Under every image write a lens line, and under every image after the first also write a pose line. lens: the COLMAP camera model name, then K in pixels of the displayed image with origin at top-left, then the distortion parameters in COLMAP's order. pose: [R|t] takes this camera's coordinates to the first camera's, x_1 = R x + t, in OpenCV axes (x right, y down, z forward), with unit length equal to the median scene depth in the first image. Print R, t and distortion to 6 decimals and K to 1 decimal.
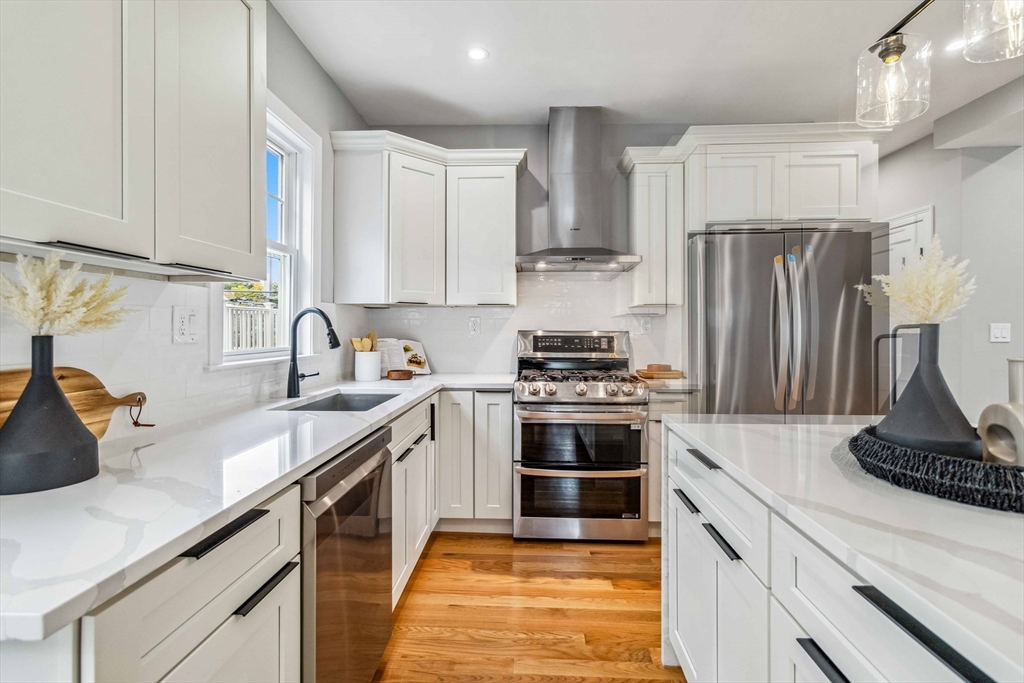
lens RADIAL K [[482.4, 0, 516.9], [0, 482.4, 328.6], [0, 0, 1]] dist [0.001976, -0.000291]
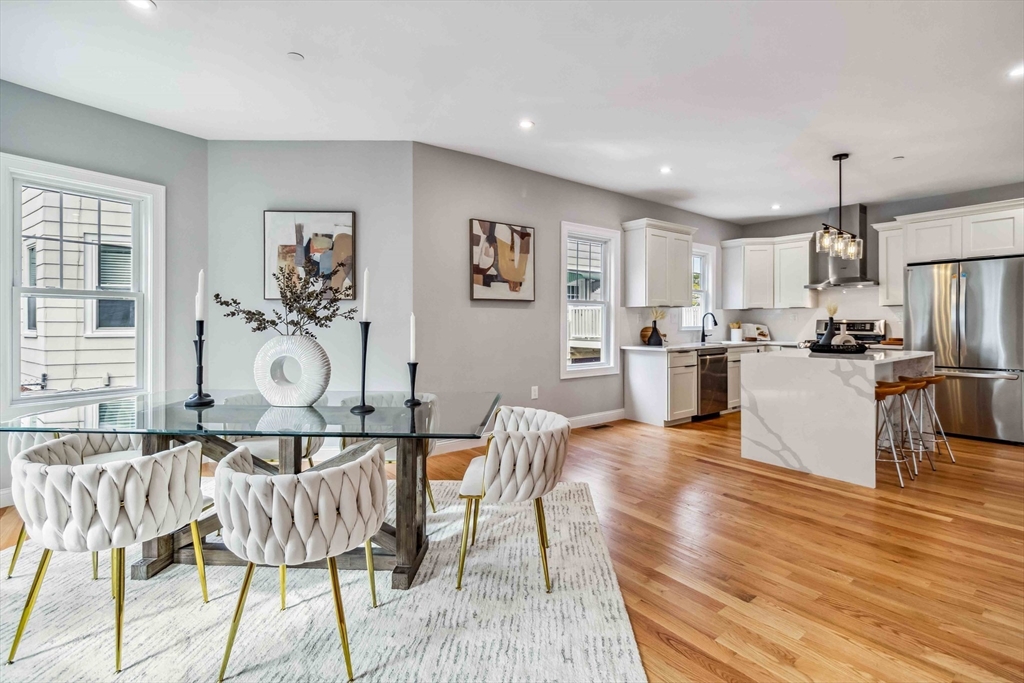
lens RADIAL K [[482.4, 0, 515.9], [0, 482.4, 323.1], [0, 0, 1]] dist [0.001976, -0.000291]
pose [[0.641784, 0.000689, -0.766885, 0.863679], [0.003745, 0.999985, 0.004032, 0.005457], [0.766876, -0.005460, 0.641772, -1.443393]]
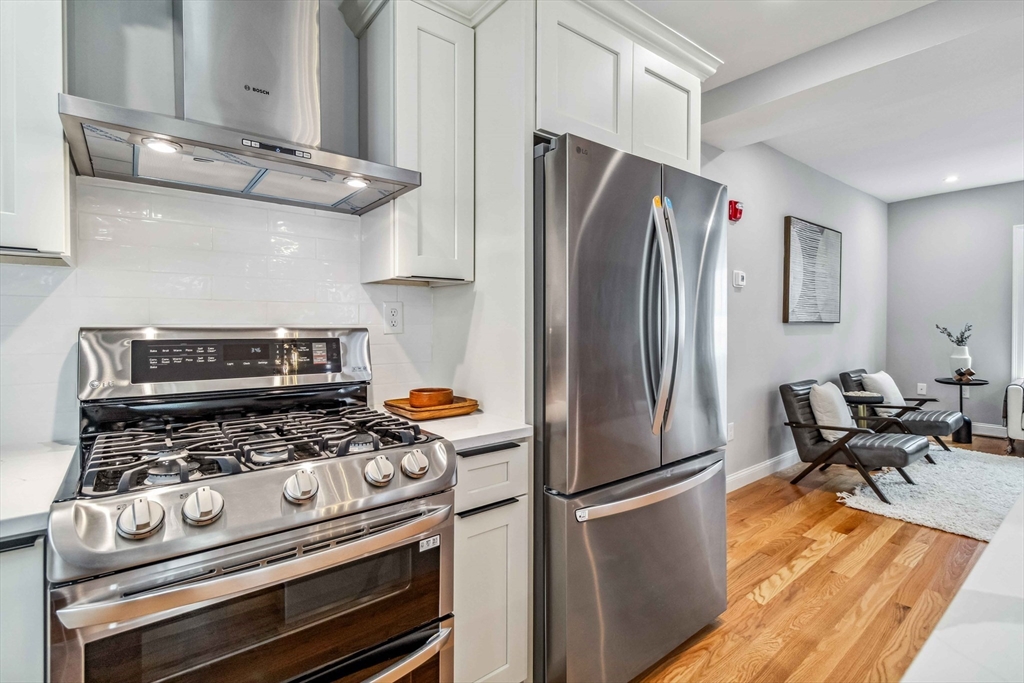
lens RADIAL K [[482.4, 0, 518.9], [0, 482.4, 325.1], [0, 0, 1]] dist [0.001976, -0.000291]
pose [[0.753312, -0.000898, 0.657663, 0.015123], [-0.000305, 0.999998, 0.001714, 0.000924], [-0.657663, -0.001492, 0.753311, 0.590434]]
